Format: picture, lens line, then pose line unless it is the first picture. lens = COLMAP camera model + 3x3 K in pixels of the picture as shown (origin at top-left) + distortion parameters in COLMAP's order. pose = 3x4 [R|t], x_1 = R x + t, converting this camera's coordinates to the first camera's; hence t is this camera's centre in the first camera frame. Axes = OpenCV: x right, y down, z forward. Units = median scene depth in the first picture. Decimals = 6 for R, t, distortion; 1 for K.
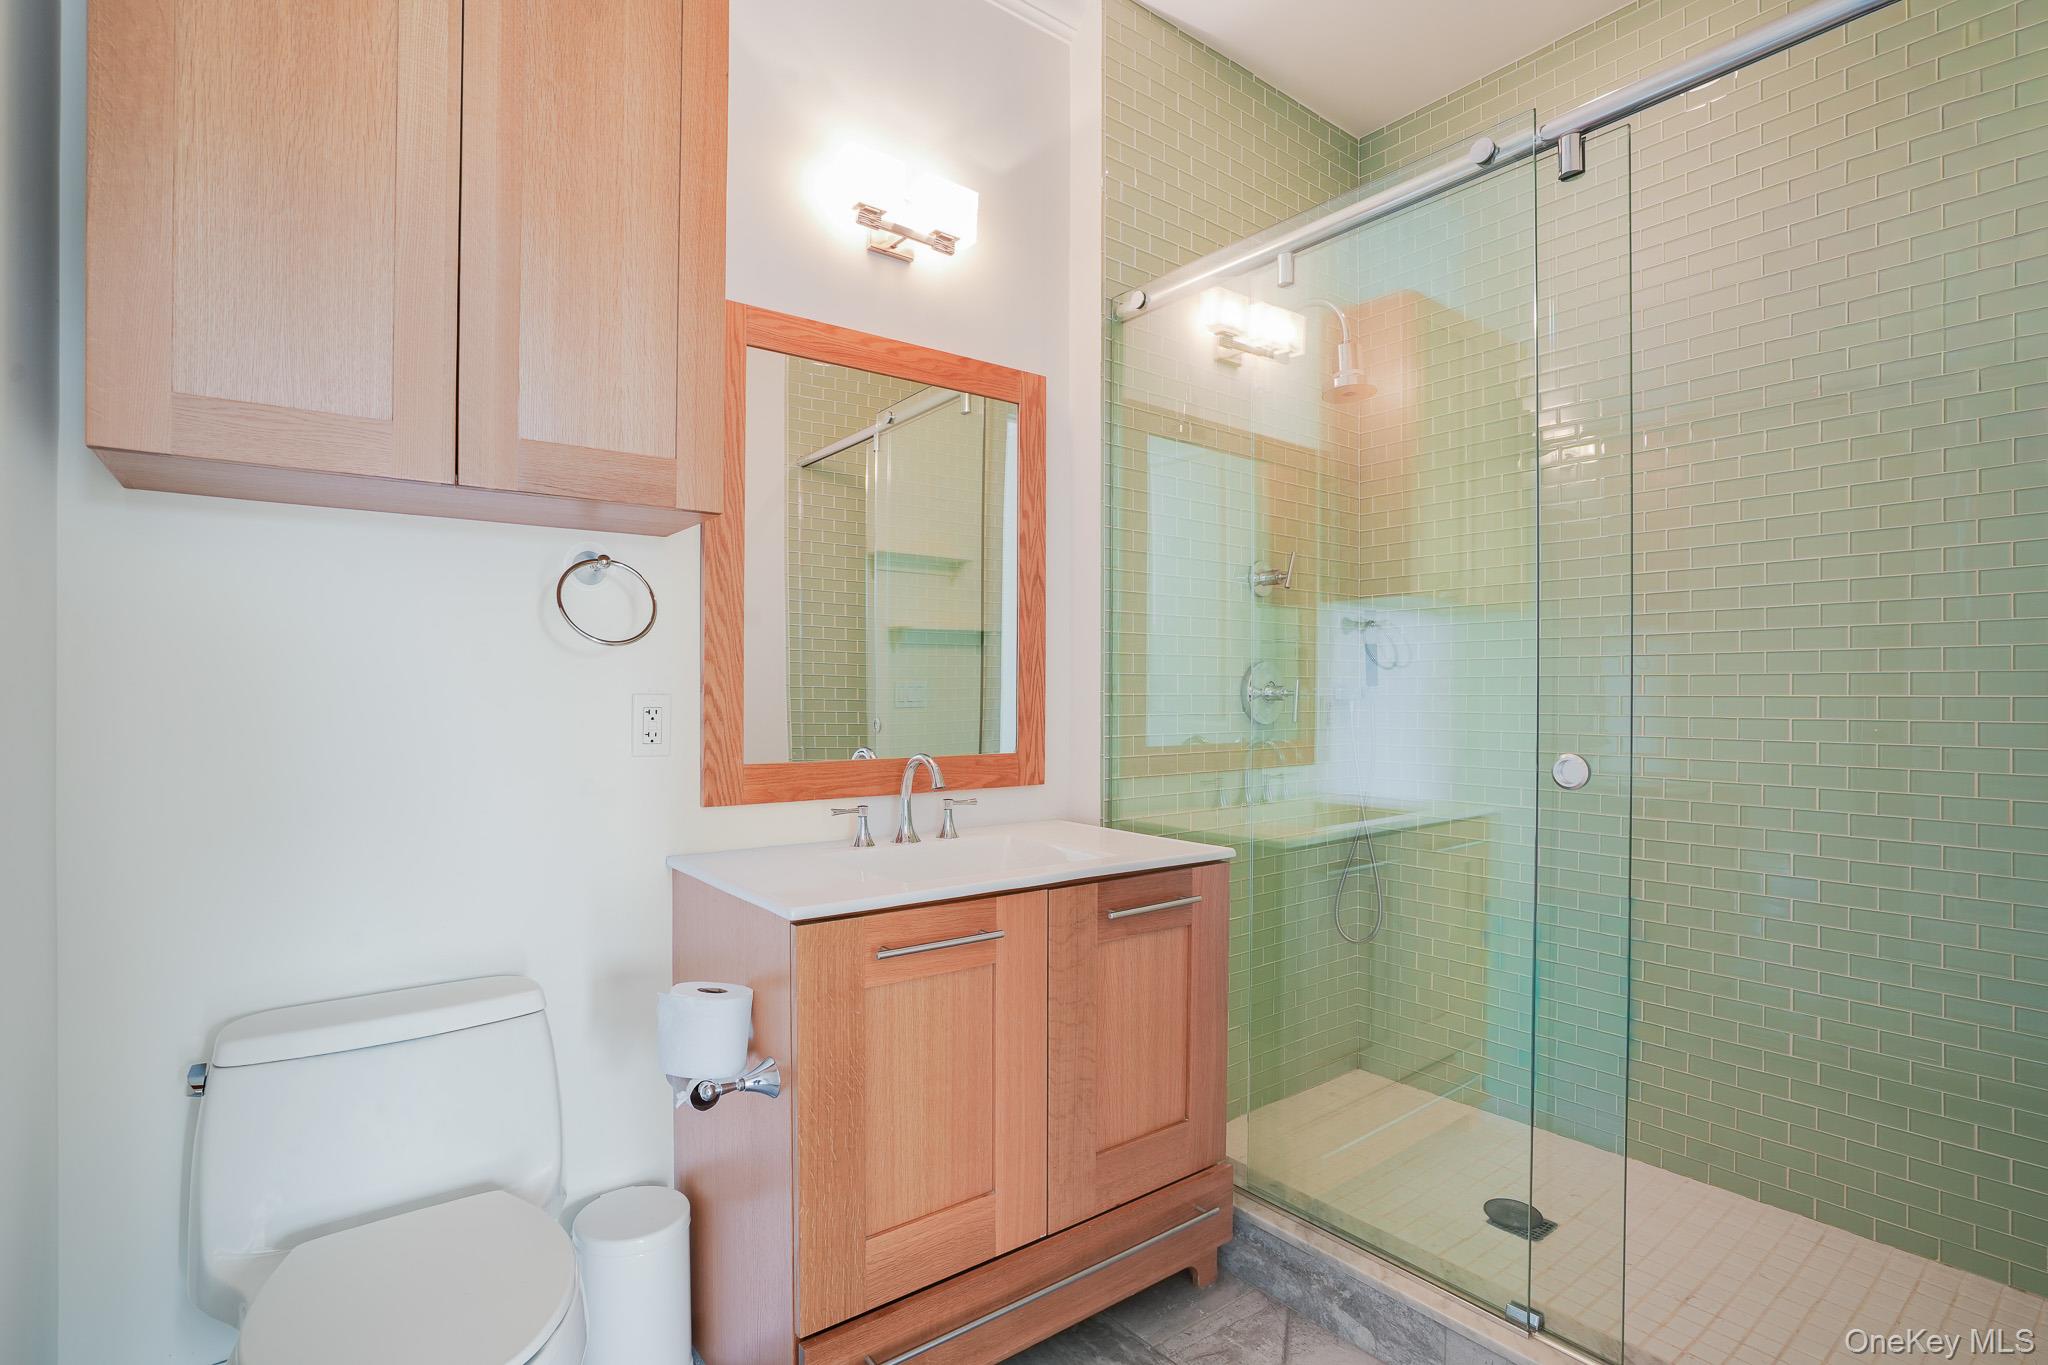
lens RADIAL K [[1014.2, 0, 1027.8], [0, 1014.2, 686.8], [0, 0, 1]] dist [-0.014133, 0.003344]
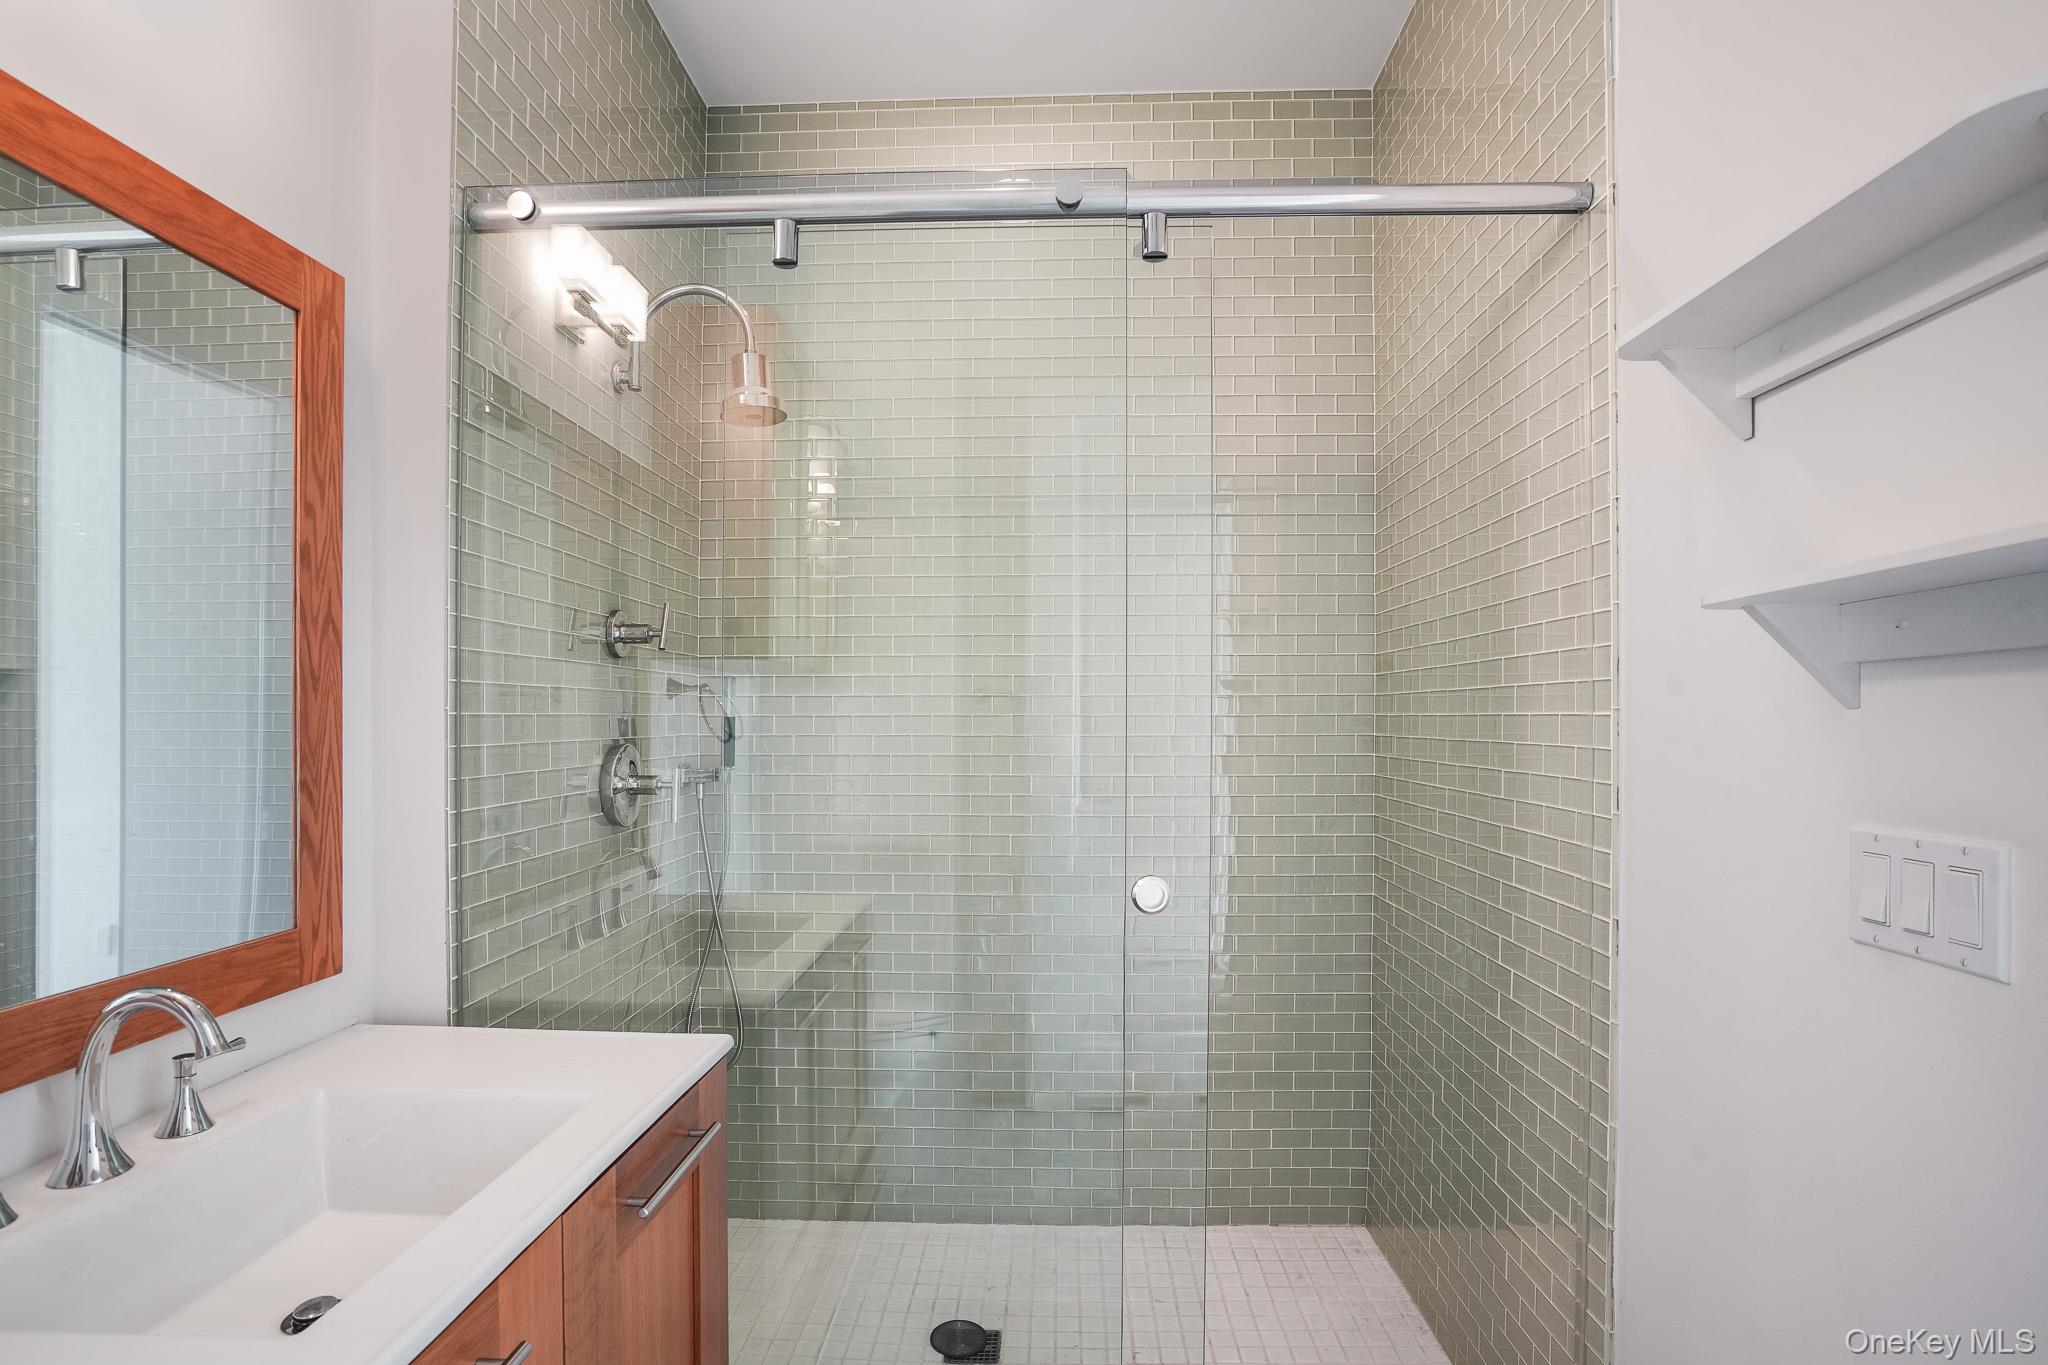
lens RADIAL K [[1014.2, 0, 1011.3], [0, 1014.2, 723.2], [0, 0, 1]] dist [-0.014133, 0.003344]
pose [[0.654933, -0.006040, 0.755663, -0.171480], [-0.005685, 0.999900, 0.012920, -0.058692], [-0.755666, -0.012758, 0.654833, 0.326187]]
